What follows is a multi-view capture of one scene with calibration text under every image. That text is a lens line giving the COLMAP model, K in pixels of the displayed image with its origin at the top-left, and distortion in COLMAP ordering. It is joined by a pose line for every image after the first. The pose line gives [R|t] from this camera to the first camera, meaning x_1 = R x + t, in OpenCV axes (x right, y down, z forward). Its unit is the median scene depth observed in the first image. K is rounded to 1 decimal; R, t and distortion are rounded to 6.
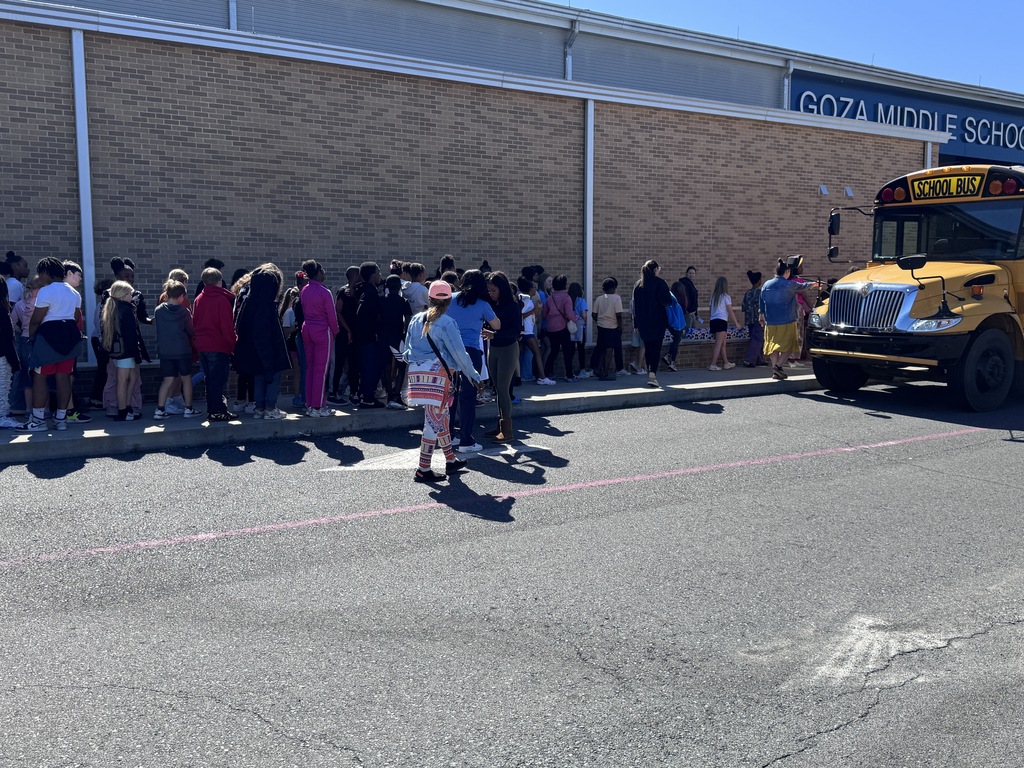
lens RADIAL K [[984.1, 0, 512.0], [0, 984.1, 384.0], [0, 0, 1]] dist [0.178901, -0.381746]
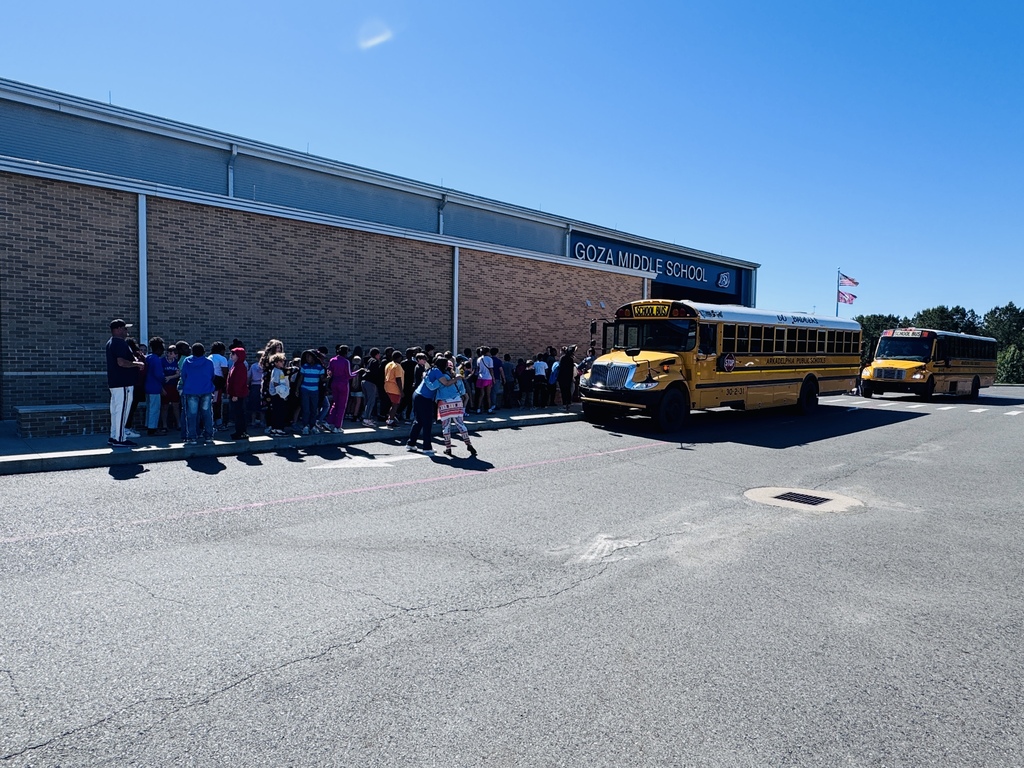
lens RADIAL K [[657.5, 0, 512.0], [0, 657.5, 384.0], [0, 0, 1]] dist [-0.002641, -0.001158]
pose [[0.983078, 0.014809, 0.182586, -0.035727], [-0.007653, 0.999177, -0.039834, -0.010606], [-0.183025, 0.037763, 0.982383, -0.127694]]
